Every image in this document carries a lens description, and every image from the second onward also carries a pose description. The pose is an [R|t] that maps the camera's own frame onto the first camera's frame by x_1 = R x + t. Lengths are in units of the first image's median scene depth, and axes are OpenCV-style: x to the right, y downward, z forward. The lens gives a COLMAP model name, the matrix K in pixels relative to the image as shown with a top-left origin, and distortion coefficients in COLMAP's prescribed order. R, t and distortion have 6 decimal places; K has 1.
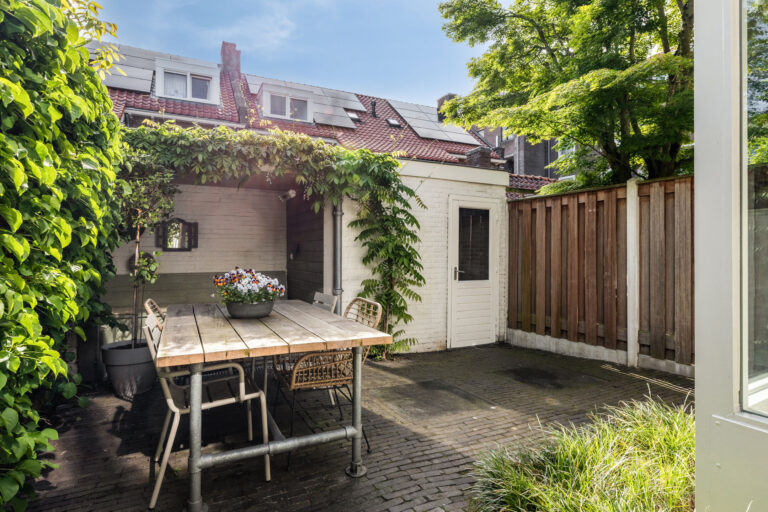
lens RADIAL K [[429.8, 0, 384.3], [0, 429.8, 254.7], [0, 0, 1]] dist [0.001666, 0.000143]
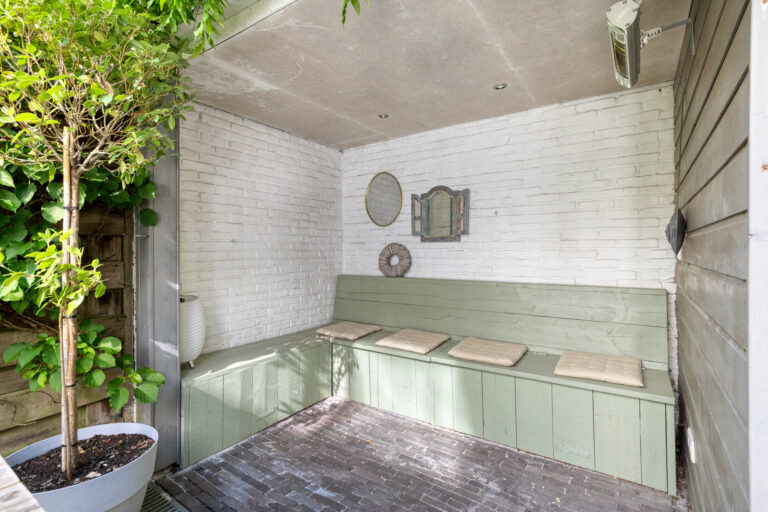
lens RADIAL K [[373.1, 0, 384.4], [0, 373.1, 251.3], [0, 0, 1]] dist [-0.002421, -0.000100]
pose [[0.487656, 0.003493, -0.873029, -0.067307], [-0.003755, 0.999991, 0.001904, 0.004877], [0.873028, 0.002350, 0.487665, 0.674552]]
